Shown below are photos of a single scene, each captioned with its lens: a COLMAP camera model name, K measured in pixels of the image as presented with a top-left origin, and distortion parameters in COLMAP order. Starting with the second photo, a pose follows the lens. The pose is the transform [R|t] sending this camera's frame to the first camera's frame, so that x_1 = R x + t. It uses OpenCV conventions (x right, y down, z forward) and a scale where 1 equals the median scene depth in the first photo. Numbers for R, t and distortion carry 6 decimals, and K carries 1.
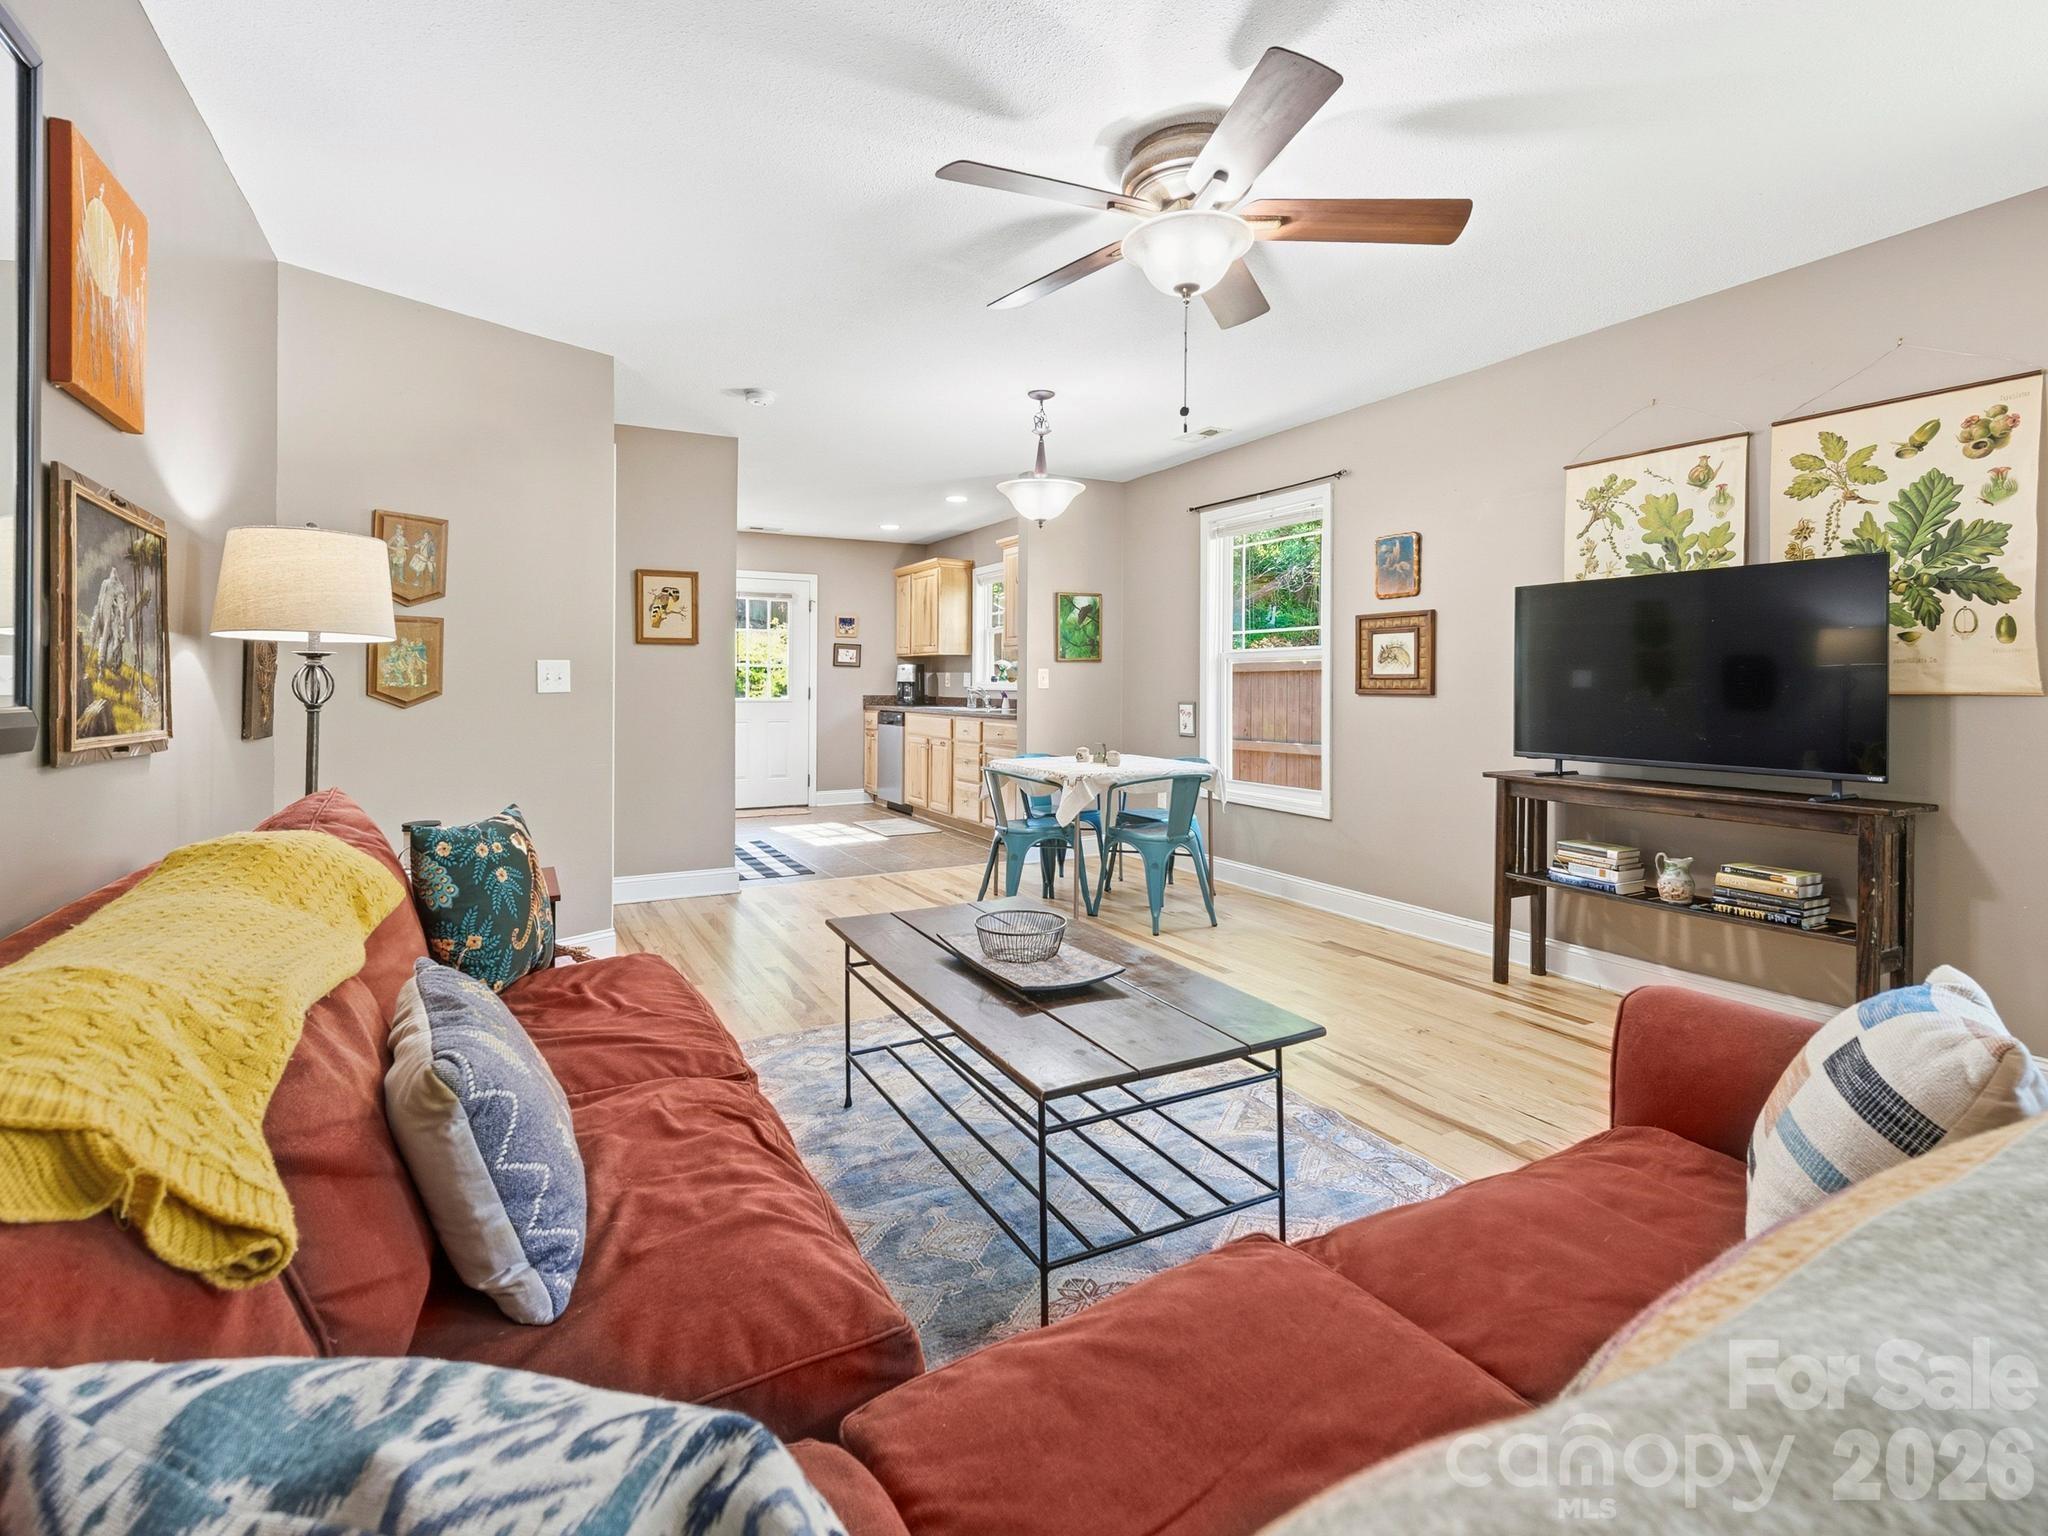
lens RADIAL K [[974.7, 0, 1018.6], [0, 974.7, 663.9], [0, 0, 1]] dist [0.013102, -0.001352]
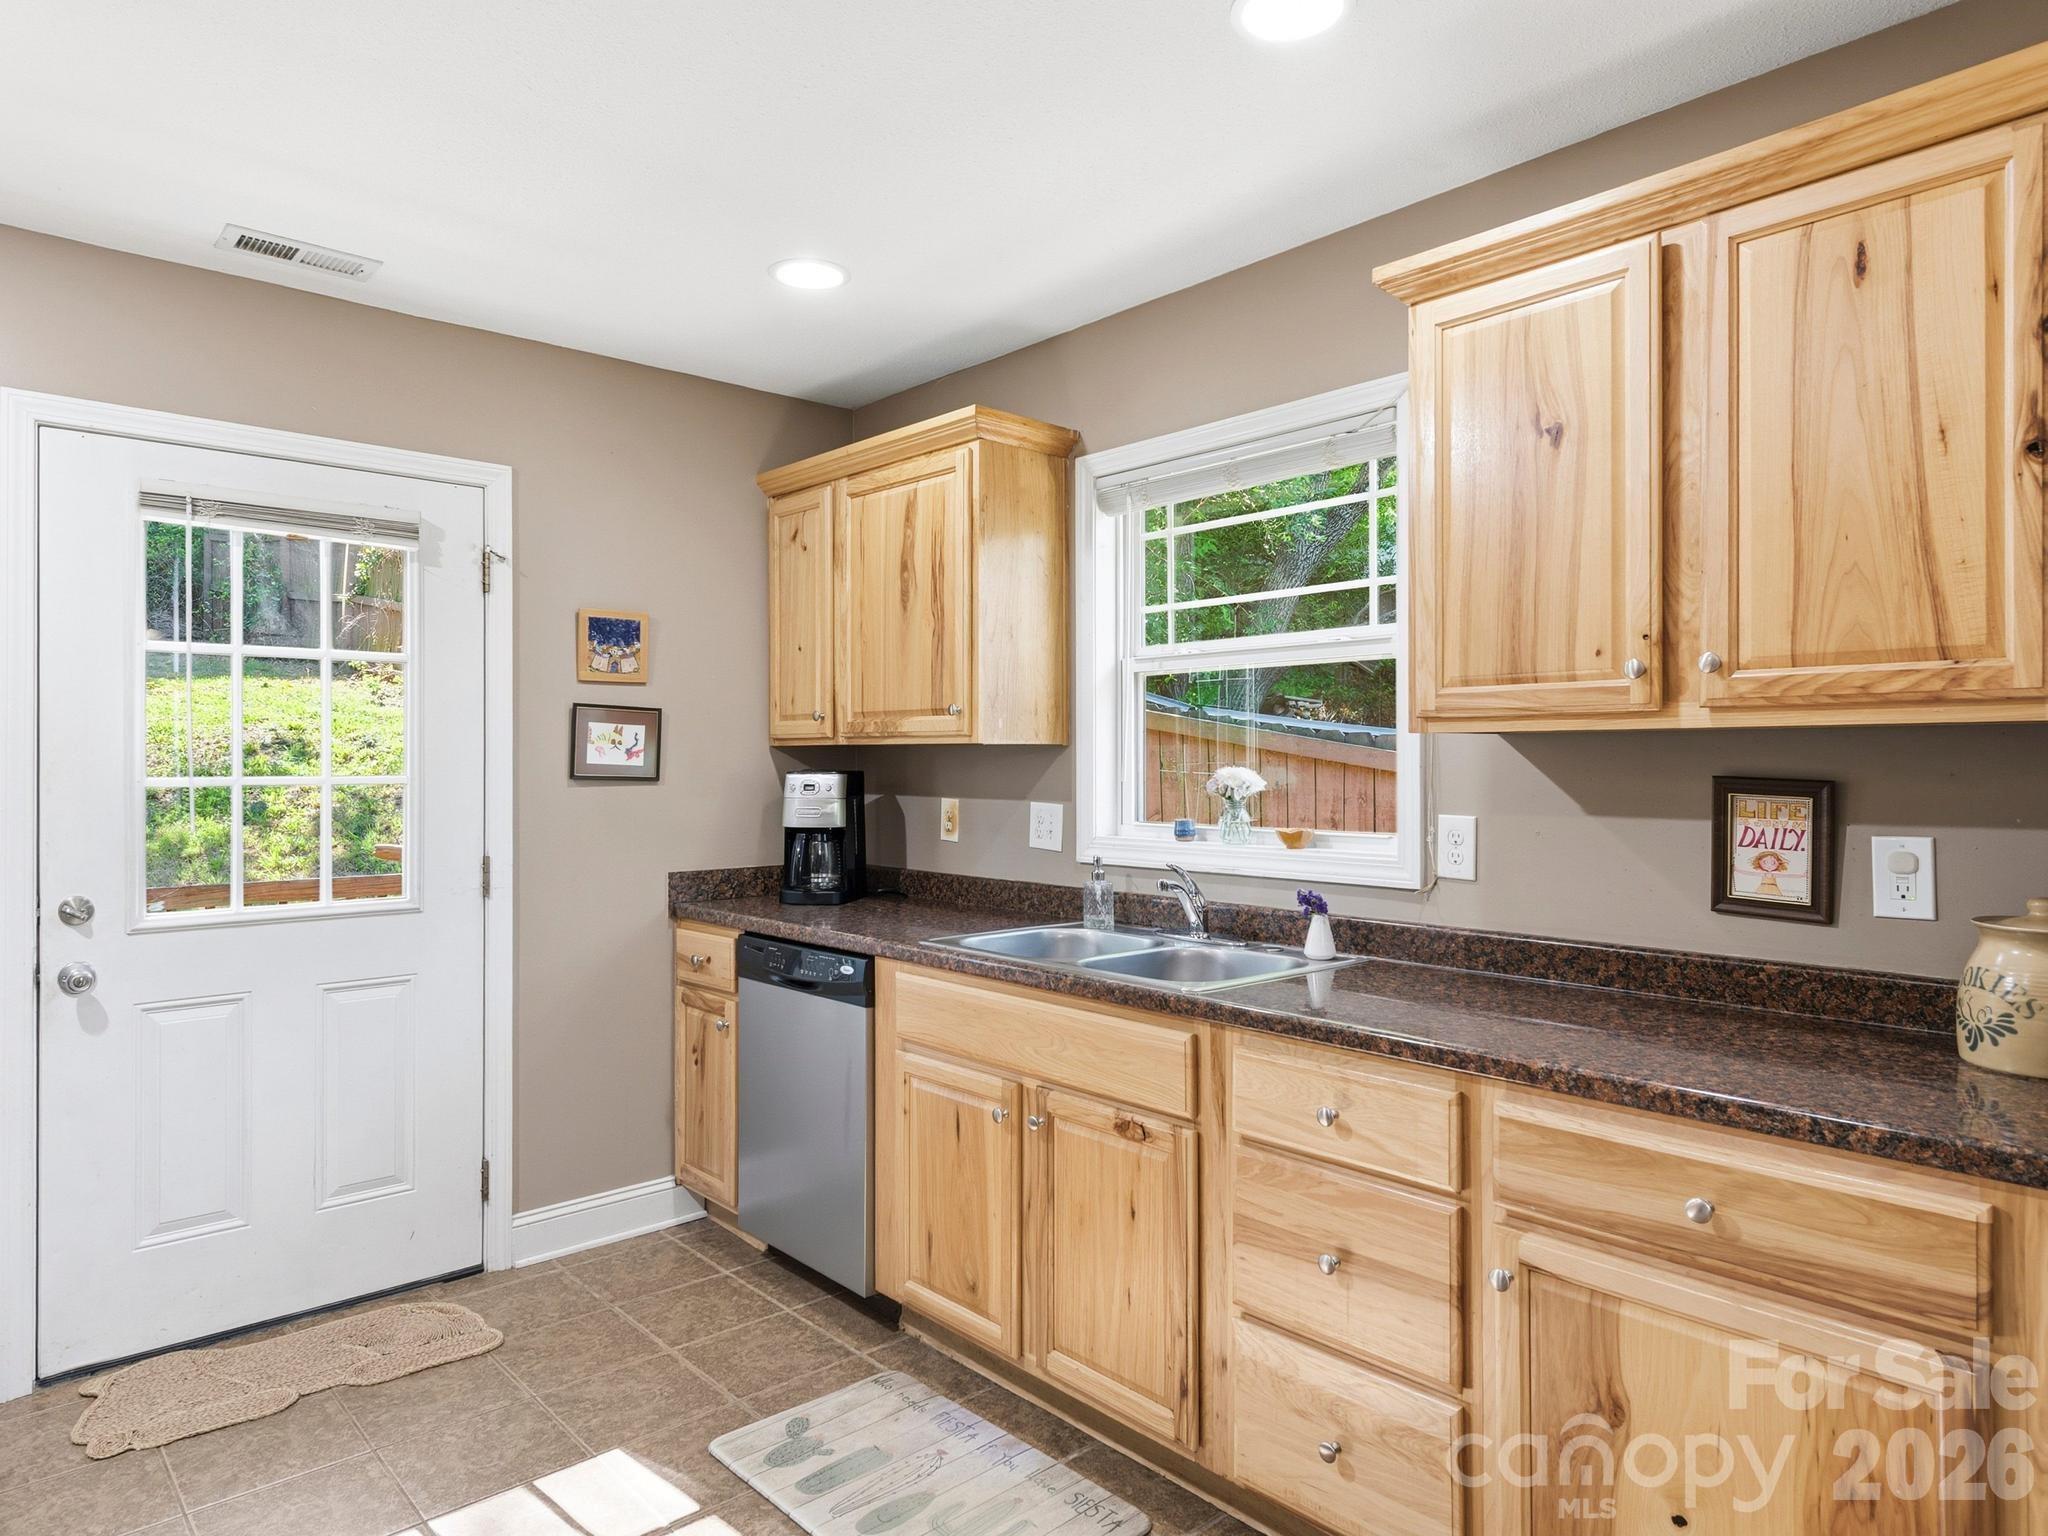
lens RADIAL K [[1278.2, 0, 1022.5], [0, 1278.2, 757.4], [0, 0, 1]] dist [0.026792, -0.014591]
pose [[0.973309, -0.004181, 0.229460, -0.169391], [-0.000106, 0.999826, 0.018670, -0.013842], [-0.229498, -0.018196, 0.973139, 0.686662]]
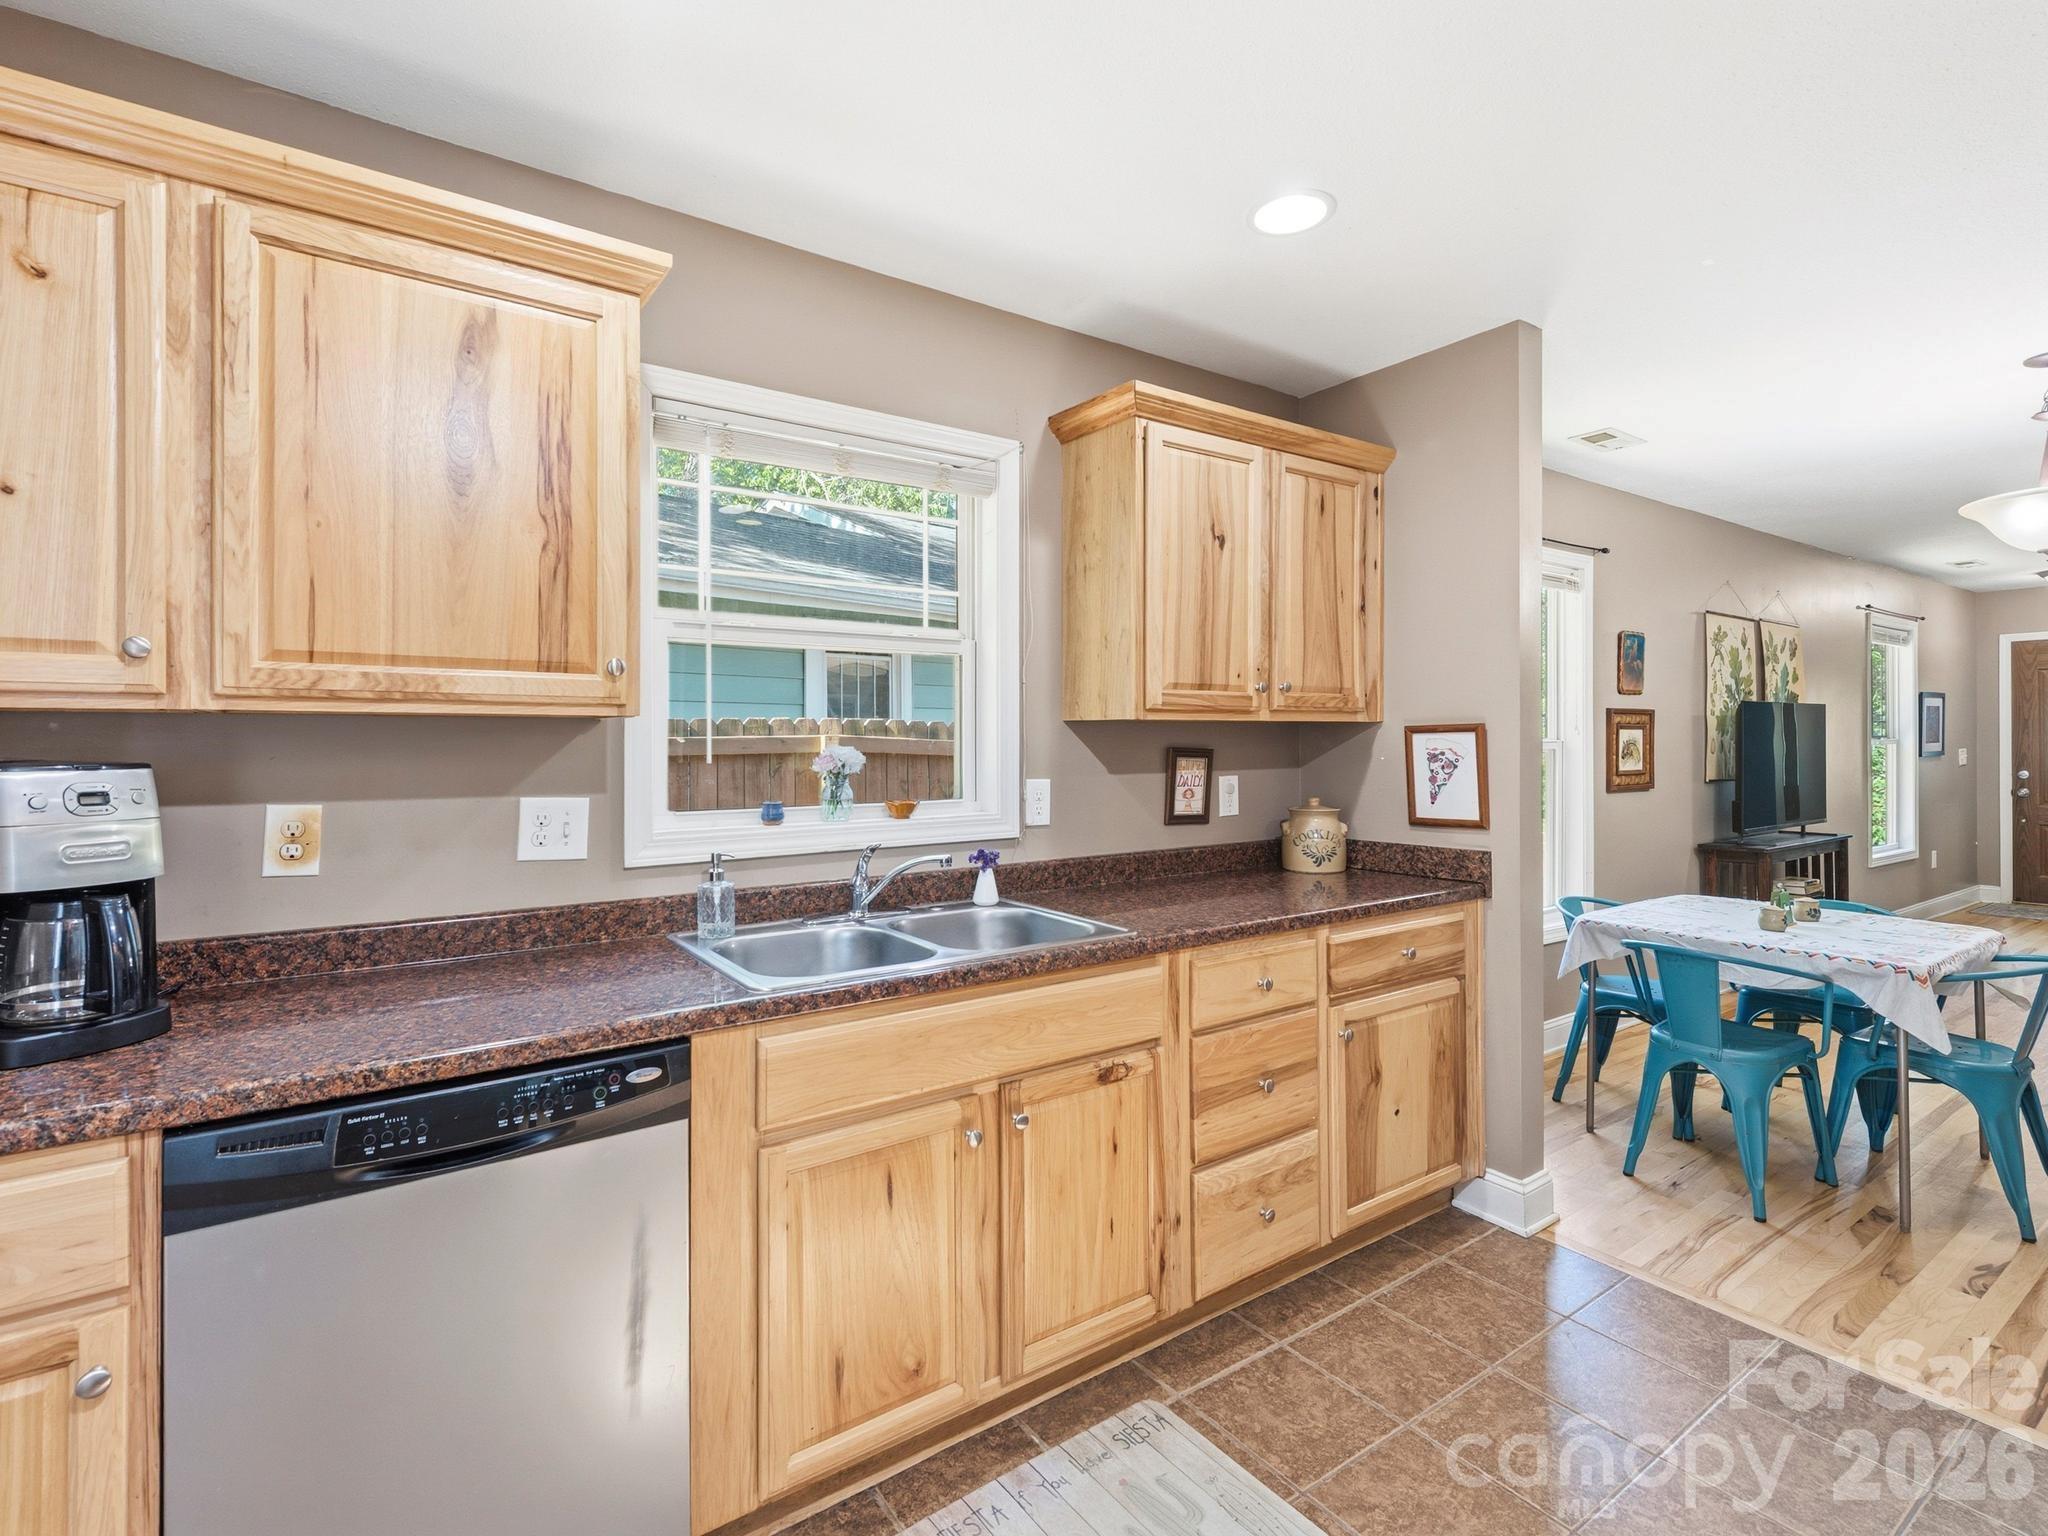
lens RADIAL K [[974.7, 0, 1019.0], [0, 974.7, 739.8], [0, 0, 1]] dist [0.013102, -0.001352]
pose [[-0.113002, -0.002148, 0.993592, -0.324747], [-0.016428, 0.999865, 0.000294, -0.006686], [-0.993459, -0.016289, -0.113022, 1.027817]]
